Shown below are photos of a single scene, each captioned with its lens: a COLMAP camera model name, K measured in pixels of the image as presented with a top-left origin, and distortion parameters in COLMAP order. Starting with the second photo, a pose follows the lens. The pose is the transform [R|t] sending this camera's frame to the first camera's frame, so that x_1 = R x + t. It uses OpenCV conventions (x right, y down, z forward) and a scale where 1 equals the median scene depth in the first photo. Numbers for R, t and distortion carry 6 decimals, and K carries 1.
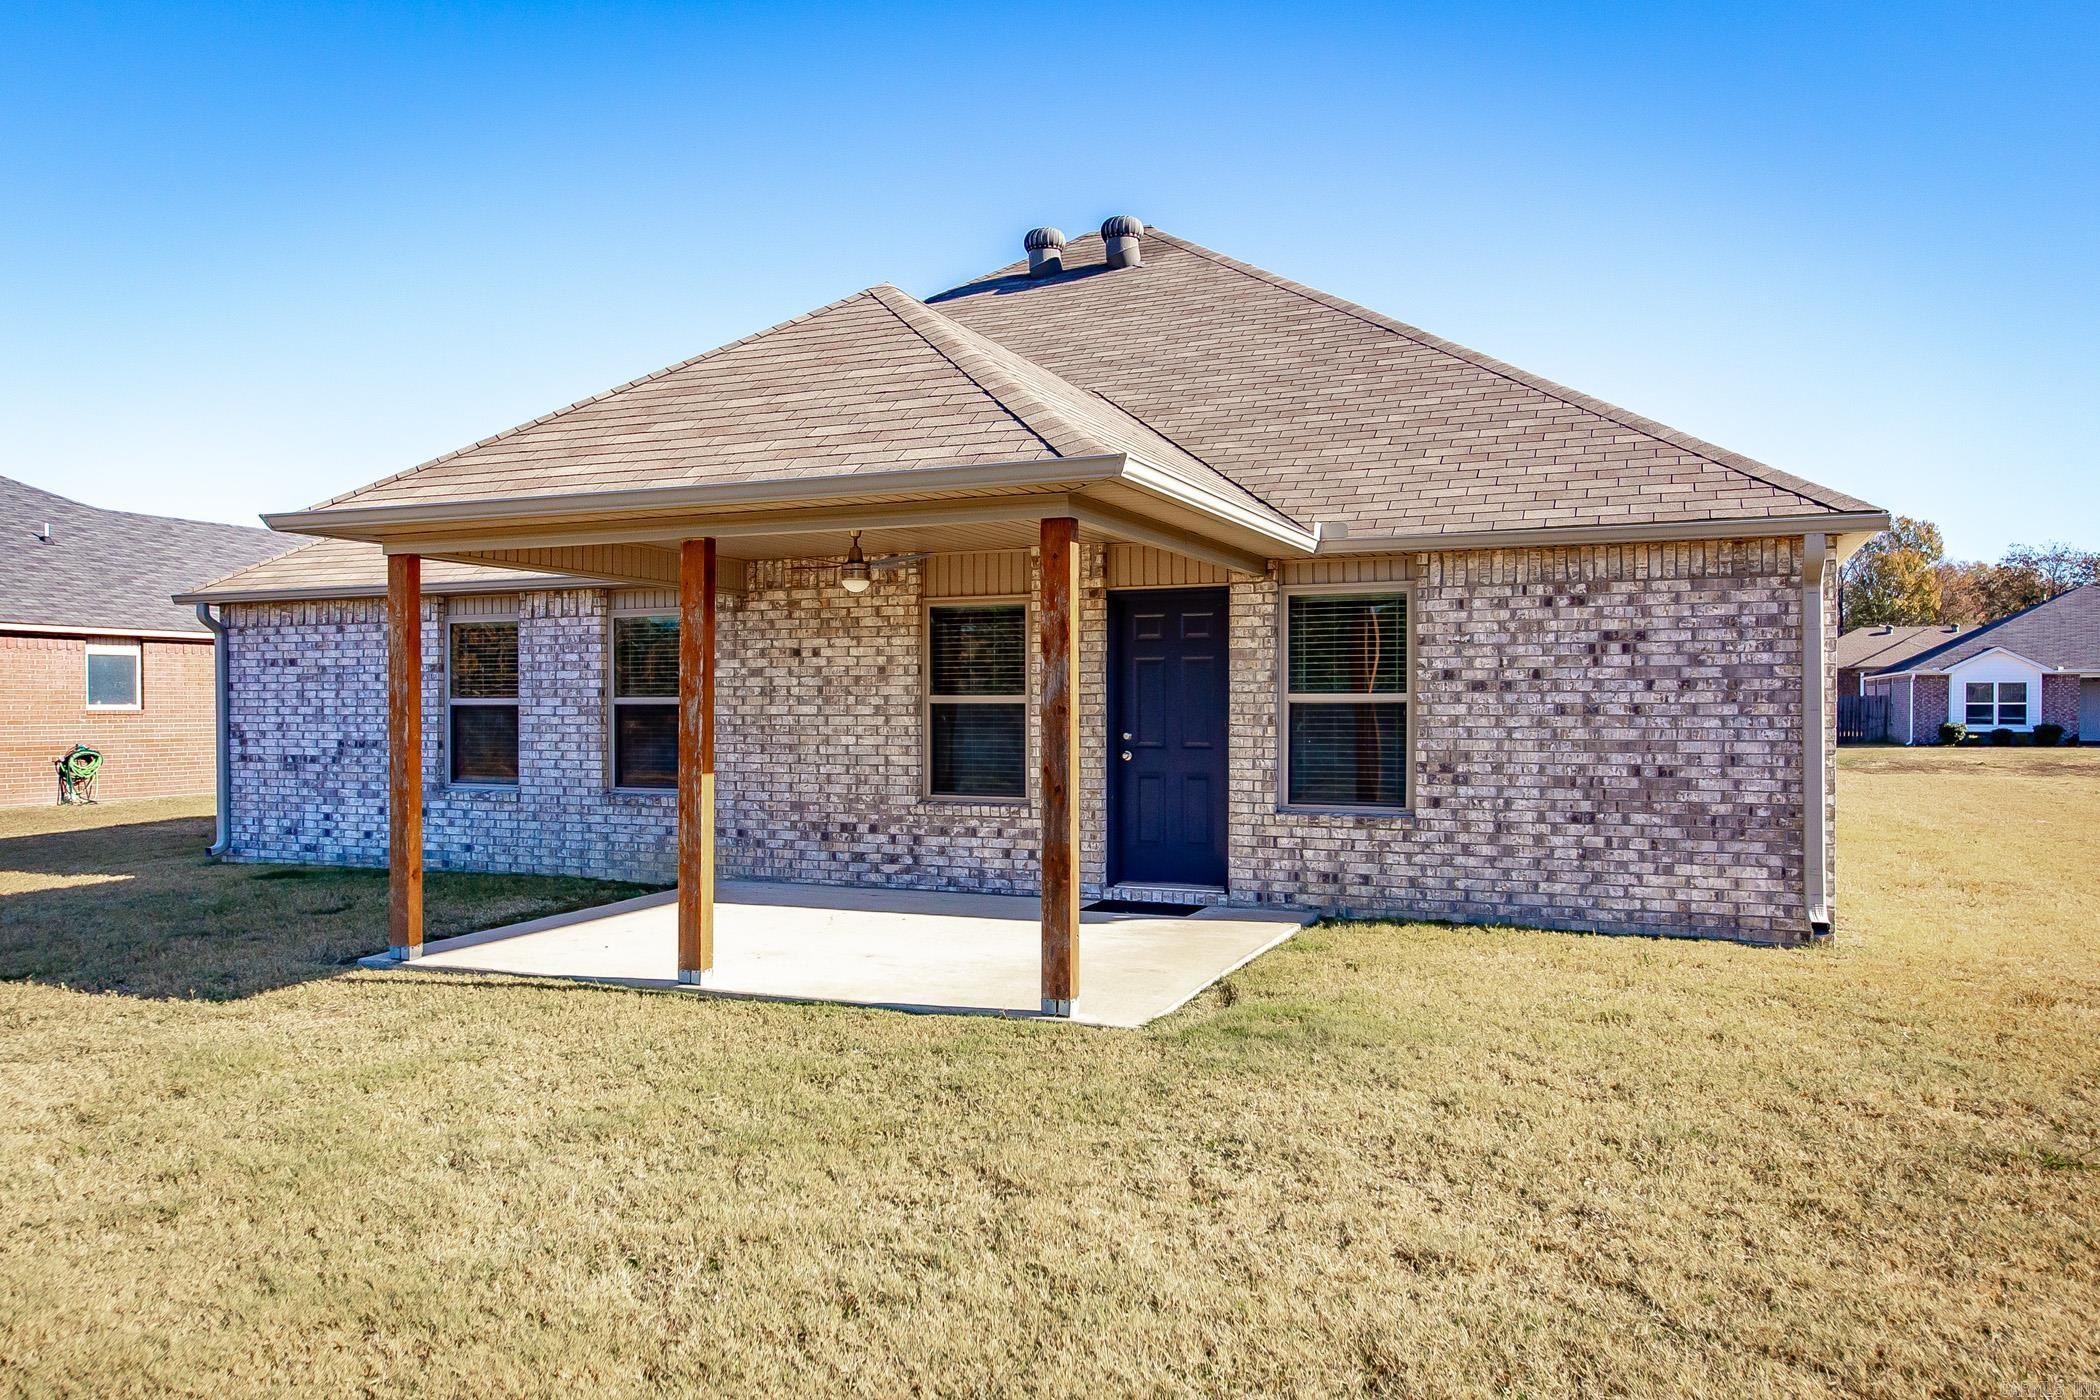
lens RADIAL K [[1556.0, 0, 1052.2], [0, 1556.0, 704.7], [0, 0, 1]] dist [0.009621, 0.000204]
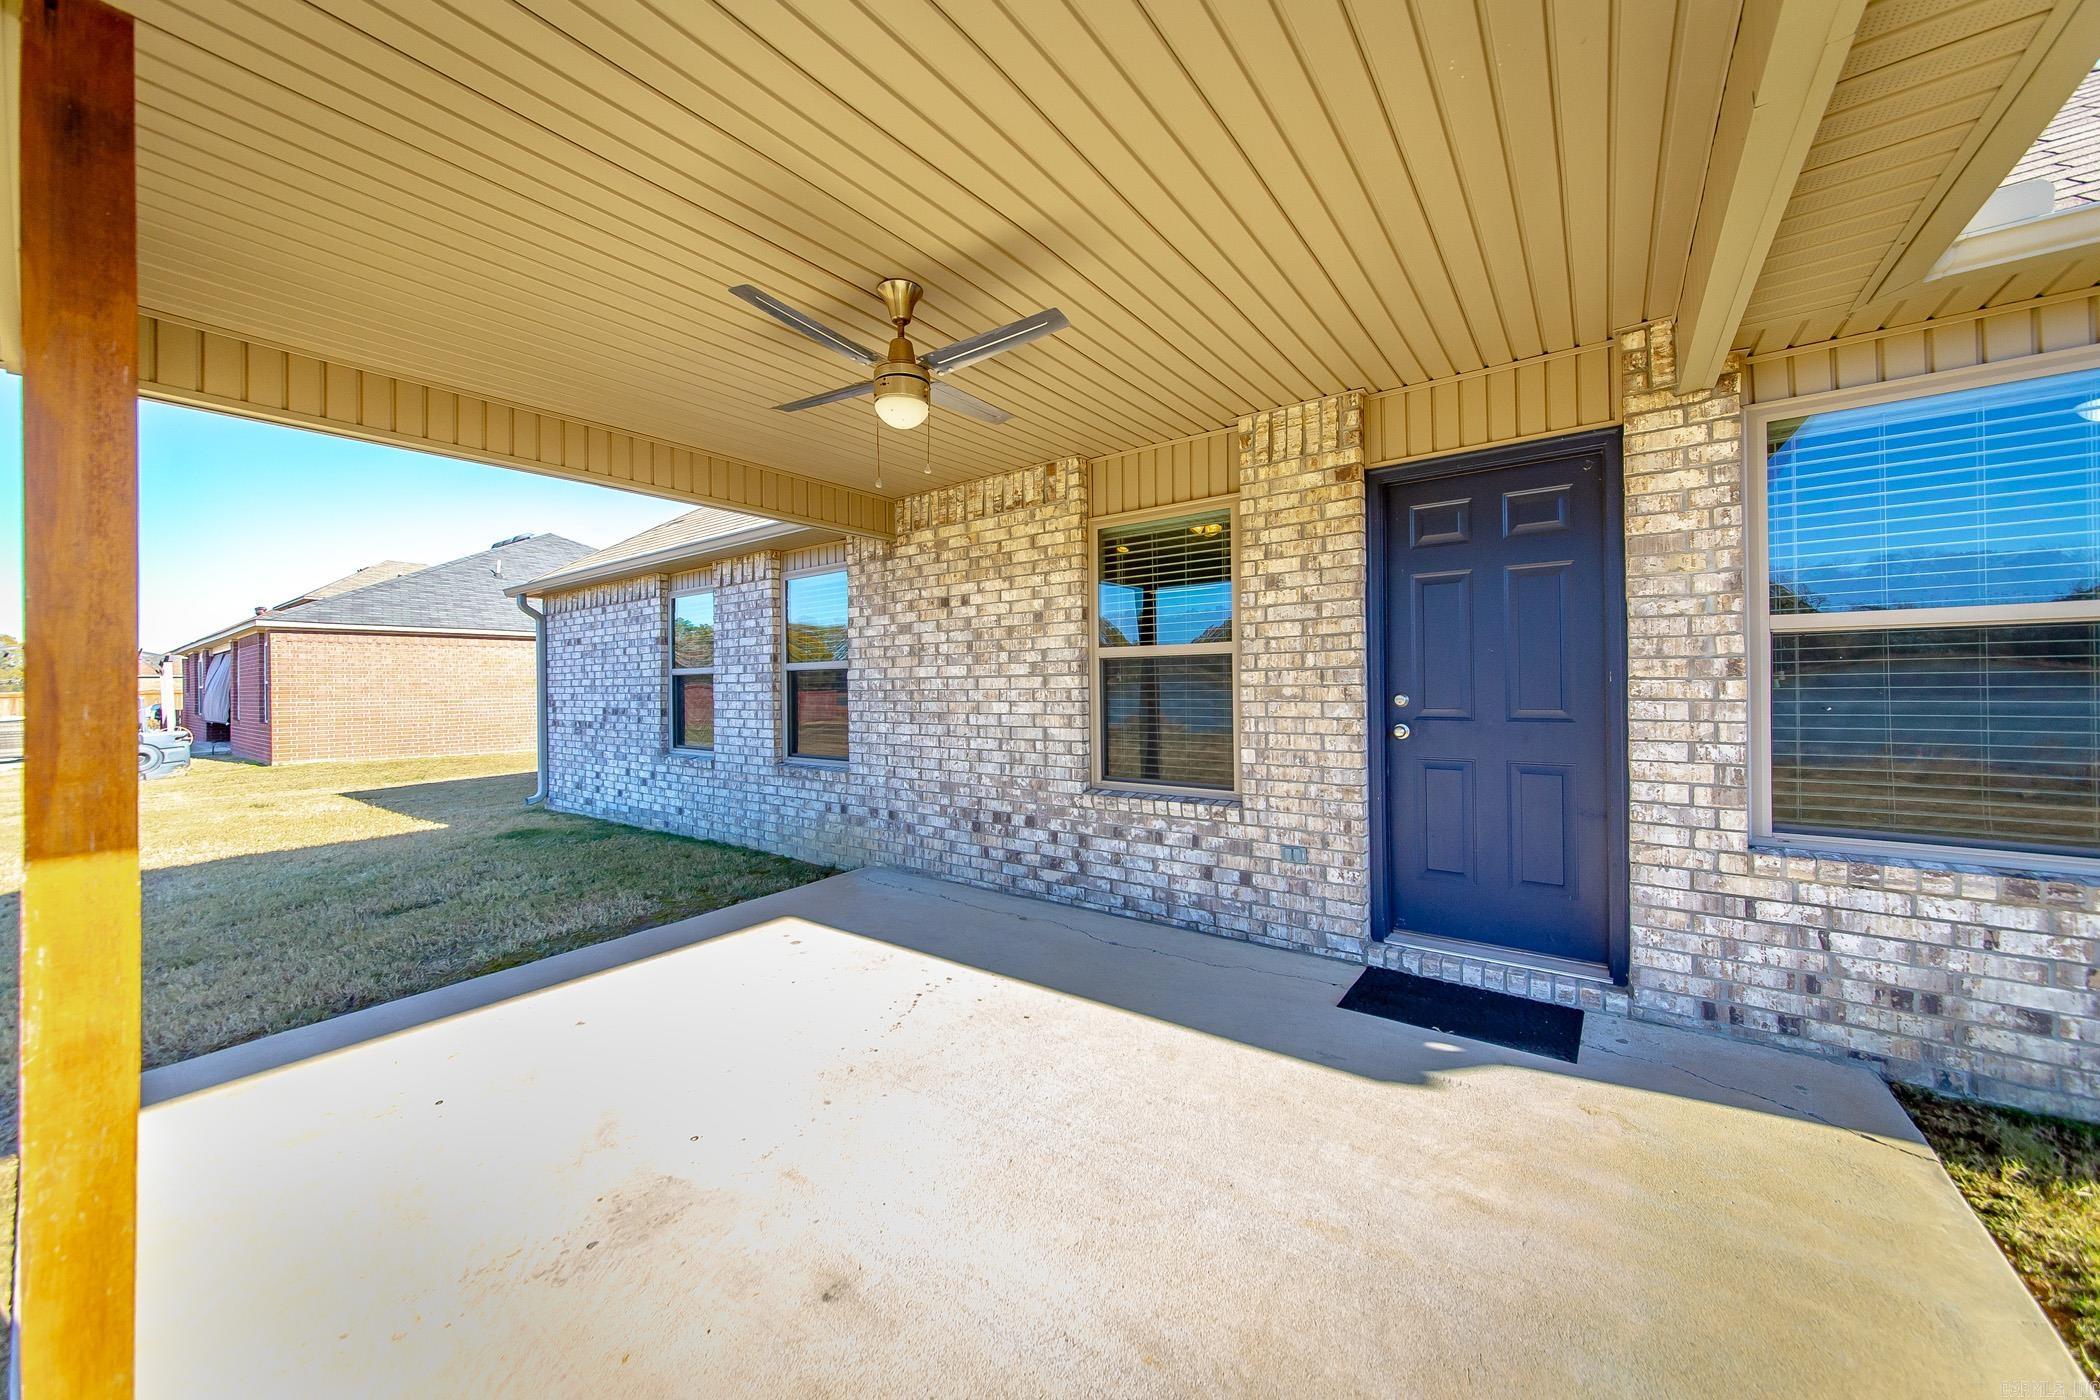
lens RADIAL K [[759.7, 0, 1051.7], [0, 759.7, 687.7], [0, 0, 1]] dist [-0.007332, 0.001554]
pose [[0.975456, -0.010918, -0.219925, -0.020565], [0.012004, 0.999921, 0.003599, 0.011624], [0.219869, -0.006151, 0.975510, 0.633670]]
